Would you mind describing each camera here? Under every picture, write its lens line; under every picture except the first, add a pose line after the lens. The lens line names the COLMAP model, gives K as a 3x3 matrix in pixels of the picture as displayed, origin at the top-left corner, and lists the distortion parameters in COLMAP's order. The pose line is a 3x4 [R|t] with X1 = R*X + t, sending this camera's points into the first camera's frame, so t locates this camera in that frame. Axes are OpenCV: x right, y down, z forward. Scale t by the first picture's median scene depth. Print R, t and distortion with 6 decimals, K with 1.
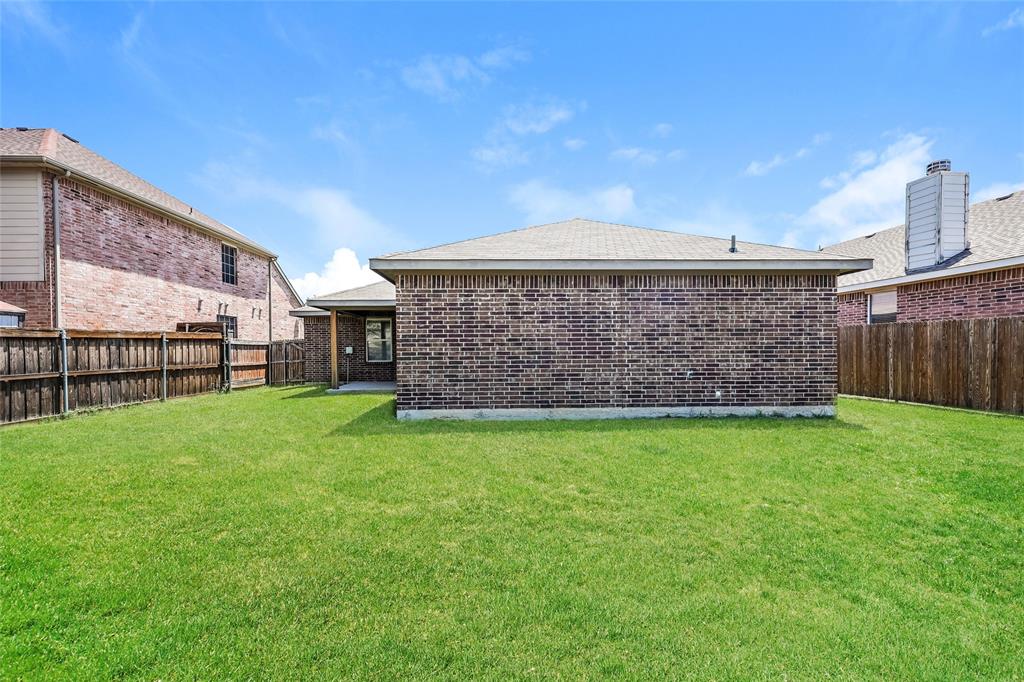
lens RADIAL K [[419.6, 0, 507.5], [0, 419.6, 358.5], [0, 0, 1]] dist [0.003625, 0.000160]
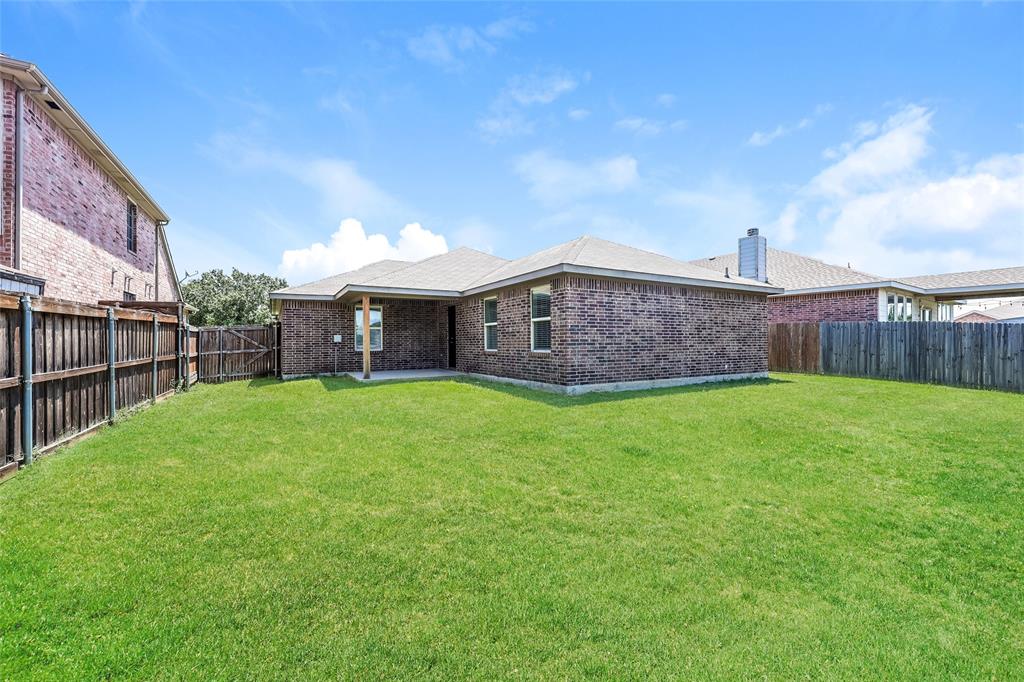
lens RADIAL K [[419.6, 0, 502.9], [0, 419.6, 341.1], [0, 0, 1]] dist [0.003625, 0.000160]
pose [[0.880091, 0.003312, 0.474793, -0.994917], [0.006534, 0.999797, -0.019085, 0.012991], [-0.474759, 0.019899, 0.879891, 0.004323]]
